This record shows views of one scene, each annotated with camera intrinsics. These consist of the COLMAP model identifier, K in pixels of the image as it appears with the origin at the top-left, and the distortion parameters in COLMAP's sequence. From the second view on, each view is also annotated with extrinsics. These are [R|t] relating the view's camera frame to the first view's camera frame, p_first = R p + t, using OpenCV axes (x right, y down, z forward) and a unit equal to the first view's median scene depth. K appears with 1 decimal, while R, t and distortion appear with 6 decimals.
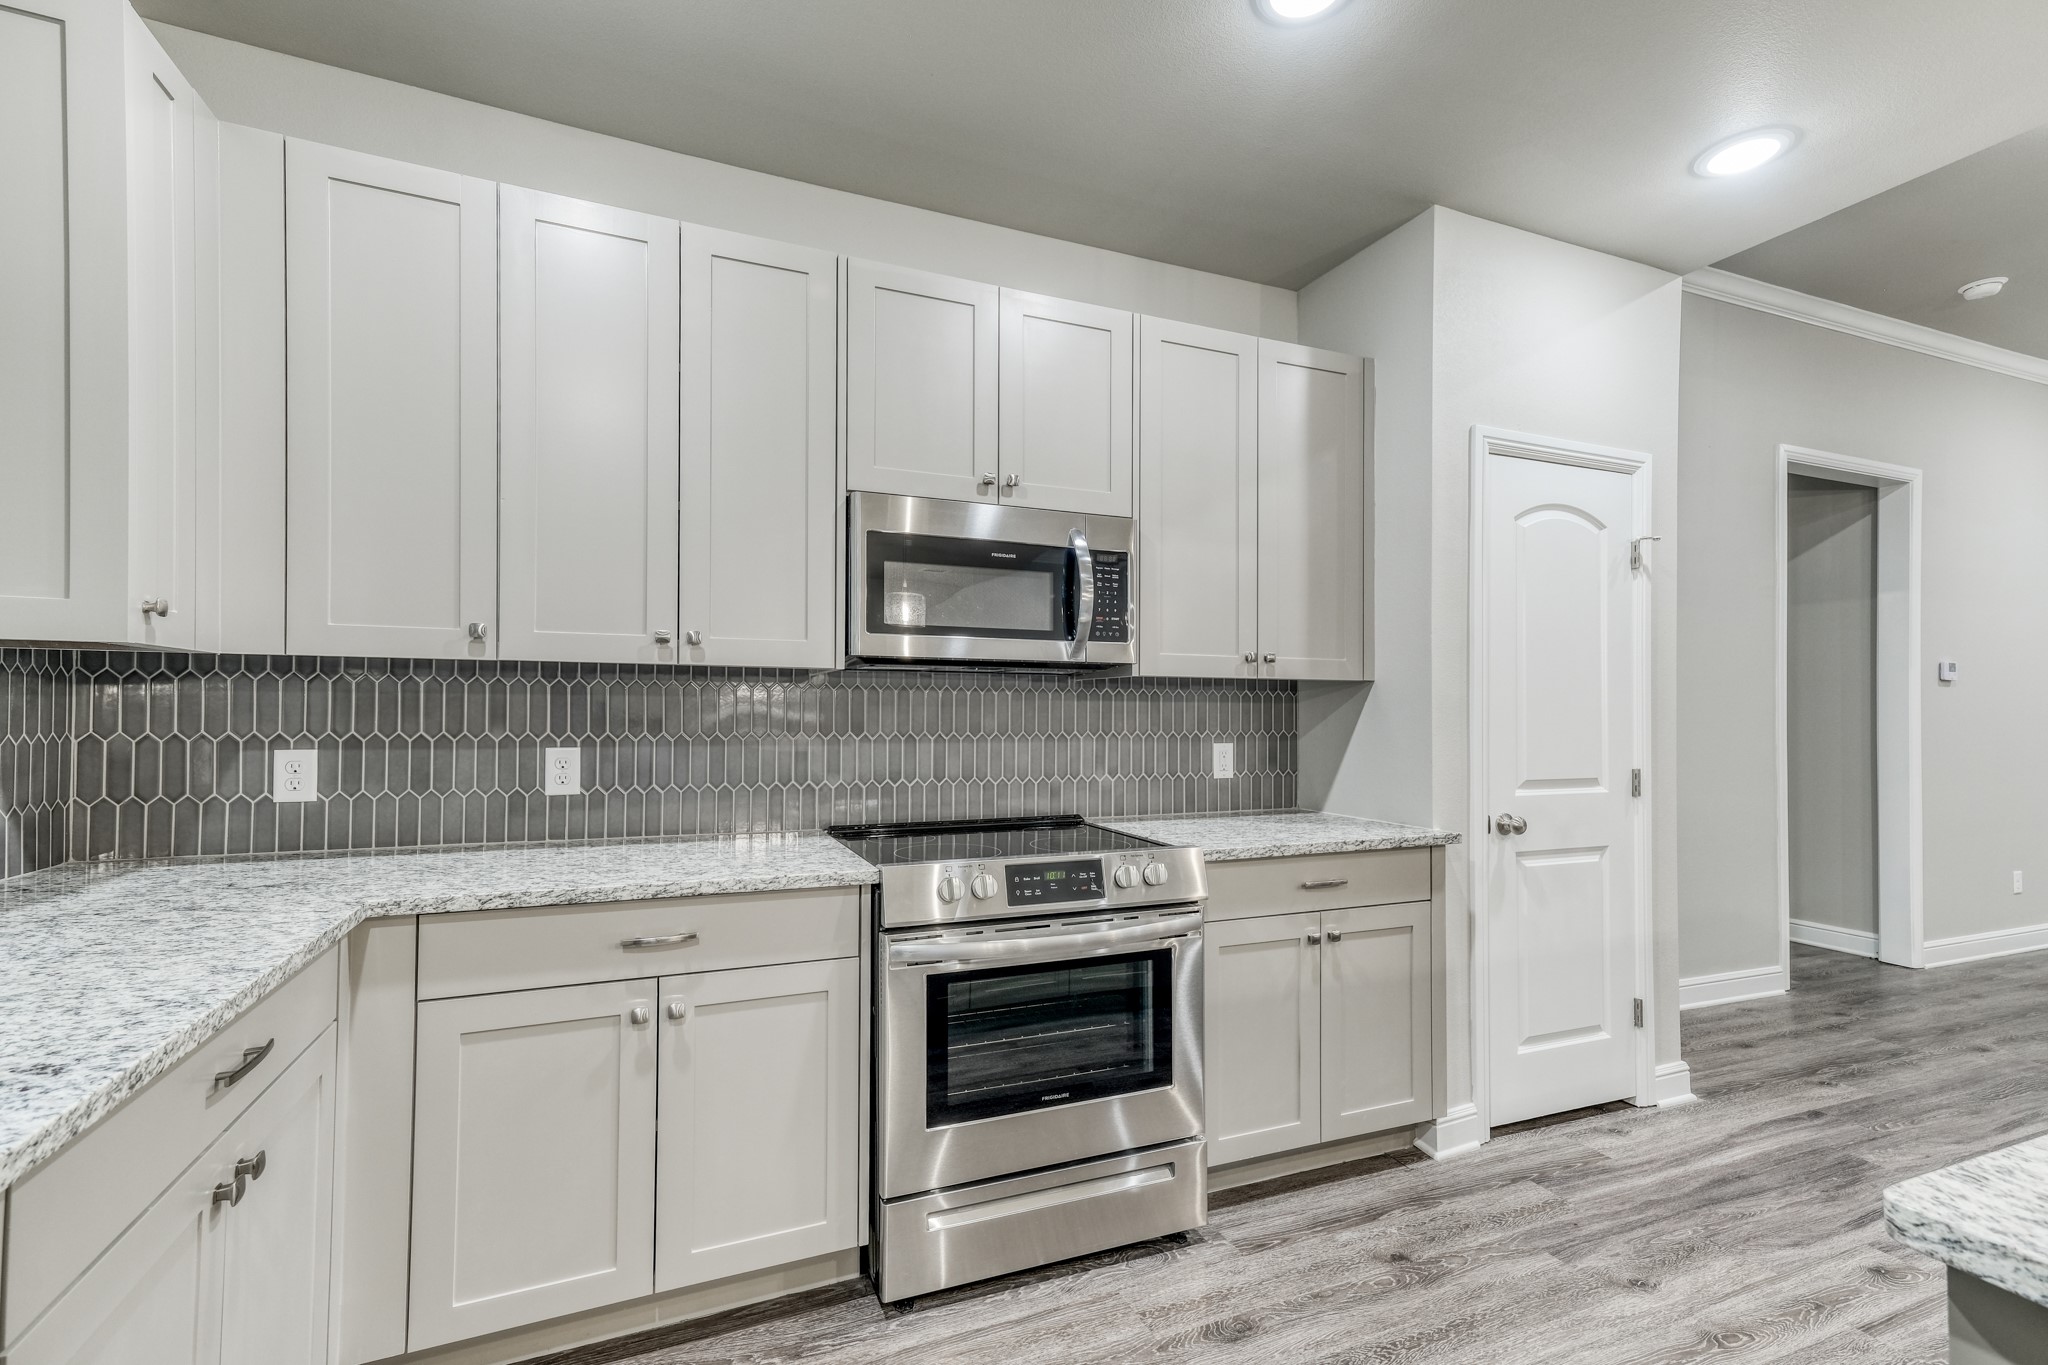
lens RADIAL K [[898.2, 0, 1072.7], [0, 898.2, 708.4], [0, 0, 1]] dist [0.024875, 0.000025]
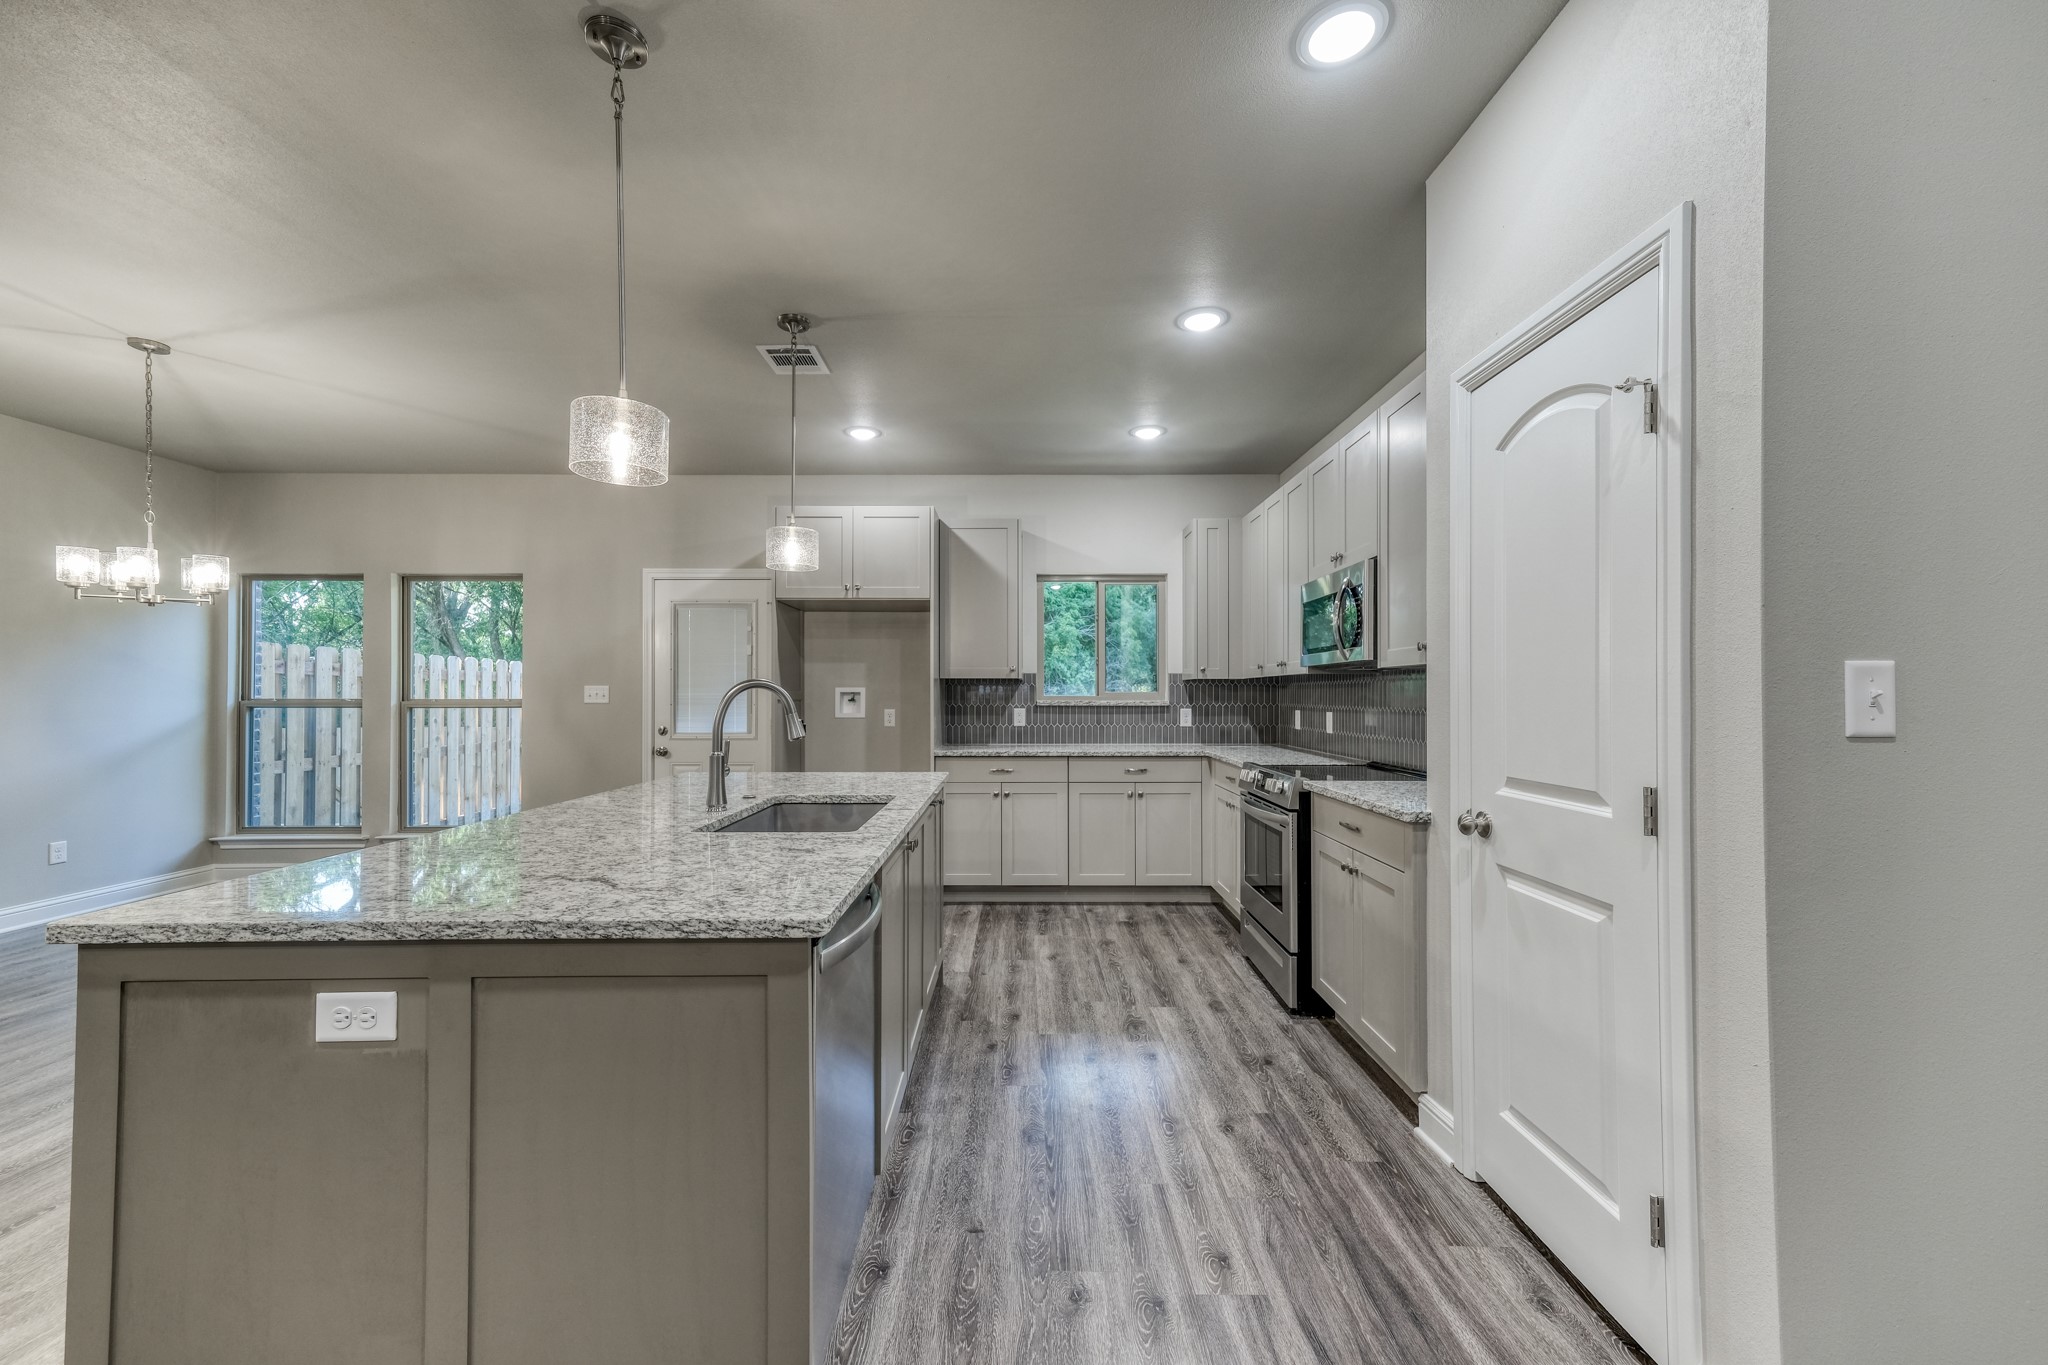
lens RADIAL K [[791.1, 0, 1005.8], [0, 791.1, 687.2], [0, 0, 1]] dist [0.010666, 0.003382]
pose [[-0.424000, -0.016571, -0.905511, 1.518805], [0.003313, 0.999798, -0.019848, 0.016555], [0.905656, -0.011415, -0.423859, 1.033510]]
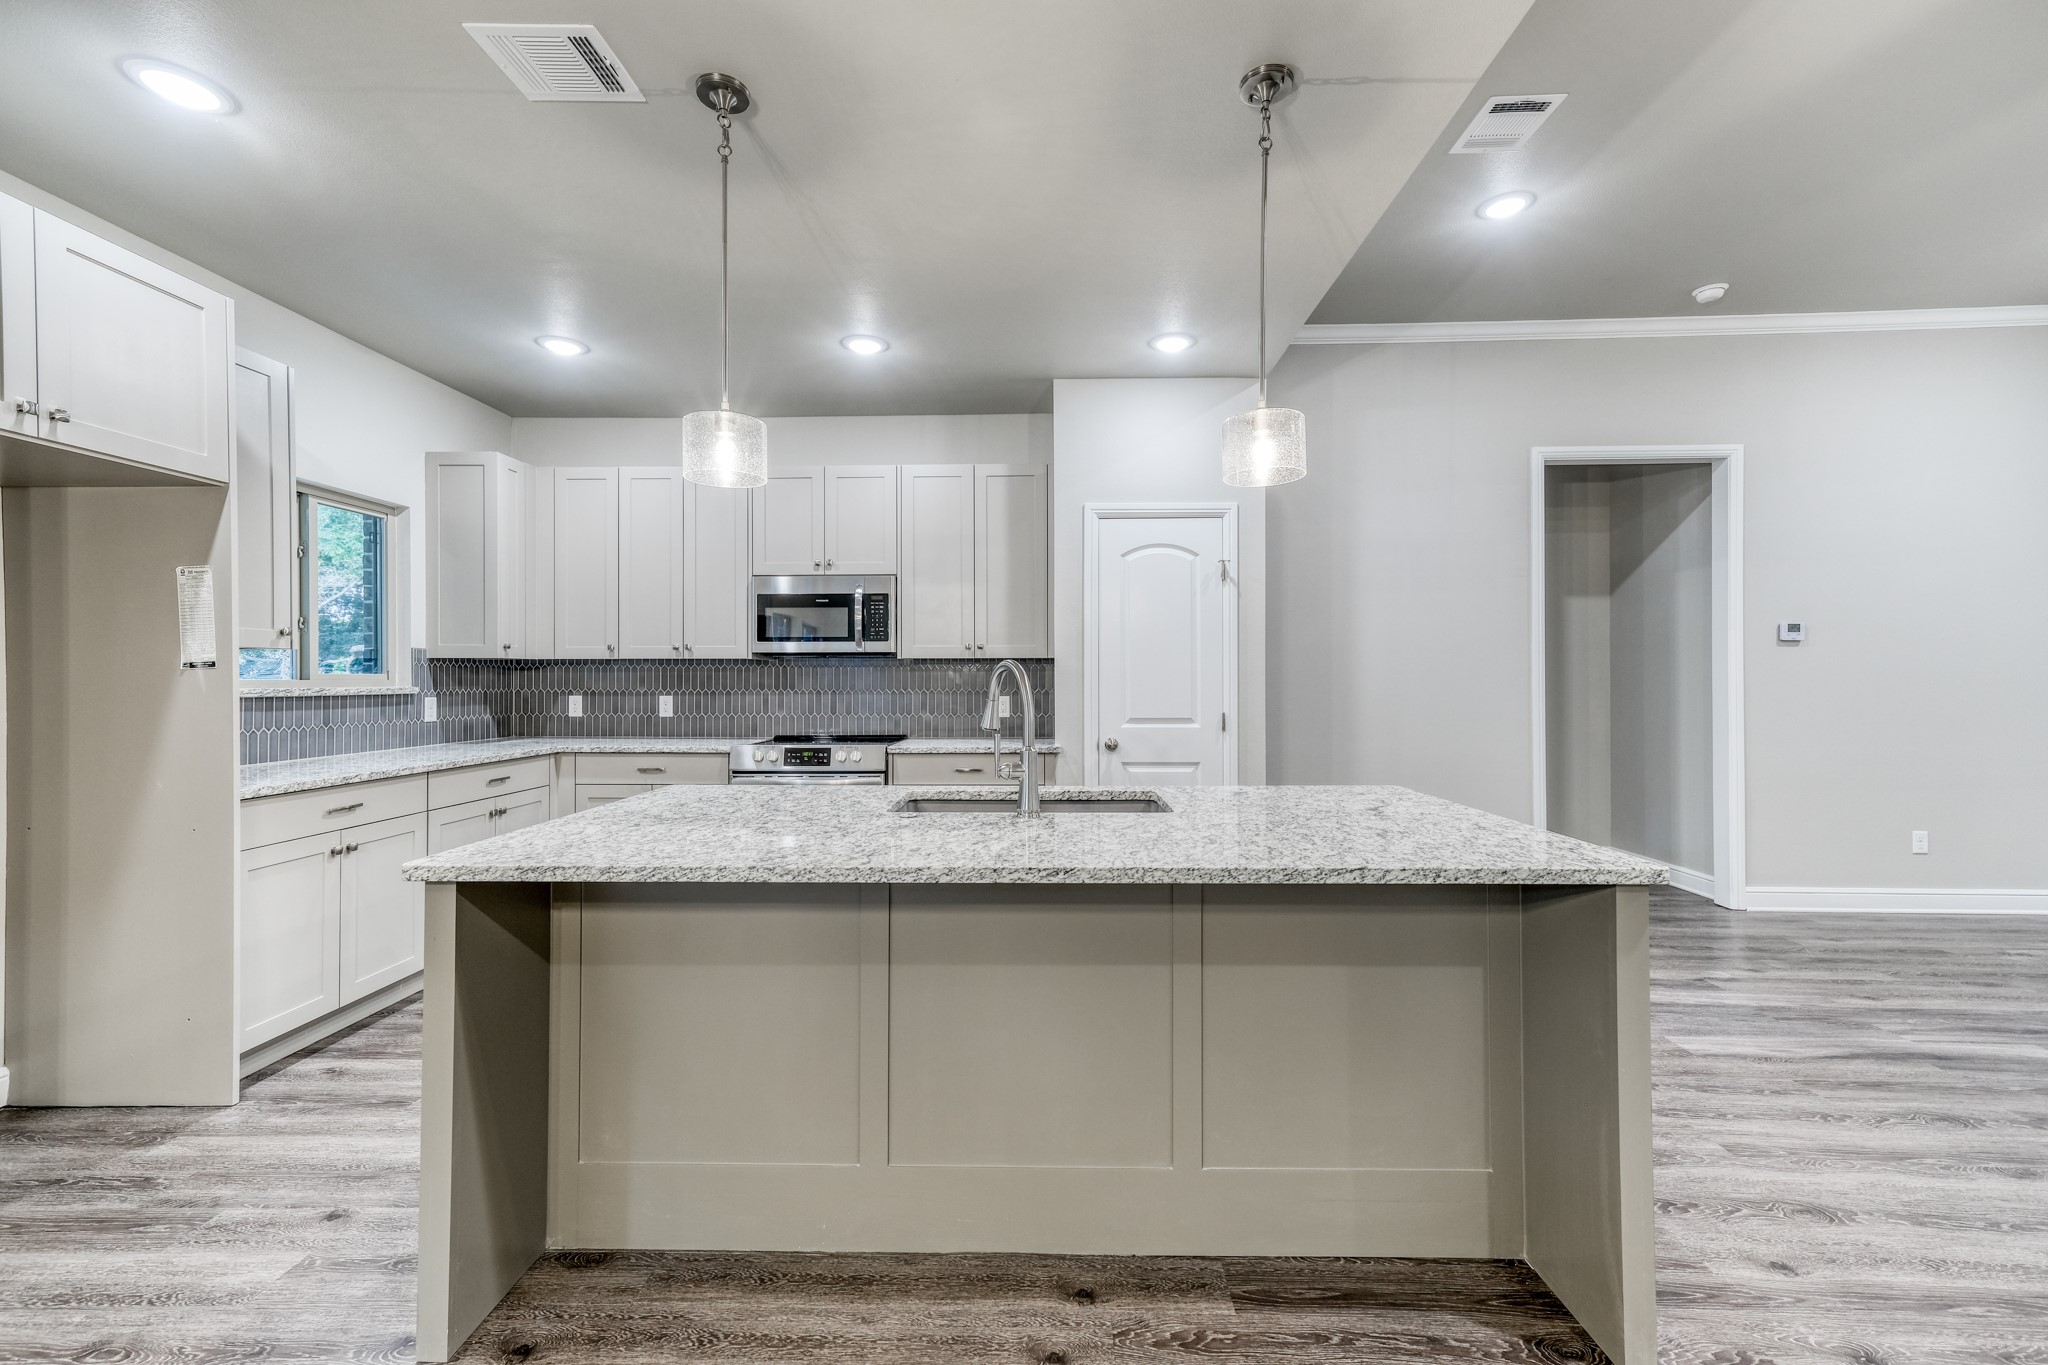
lens RADIAL K [[860.9, 0, 1035.4], [0, 860.9, 668.2], [0, 0, 1]] dist [0.017167, 0.002944]
pose [[0.903878, -0.011270, -0.427641, 1.163404], [0.009555, 0.999935, -0.006157, -0.001537], [0.427683, 0.001479, 0.903928, -0.538315]]
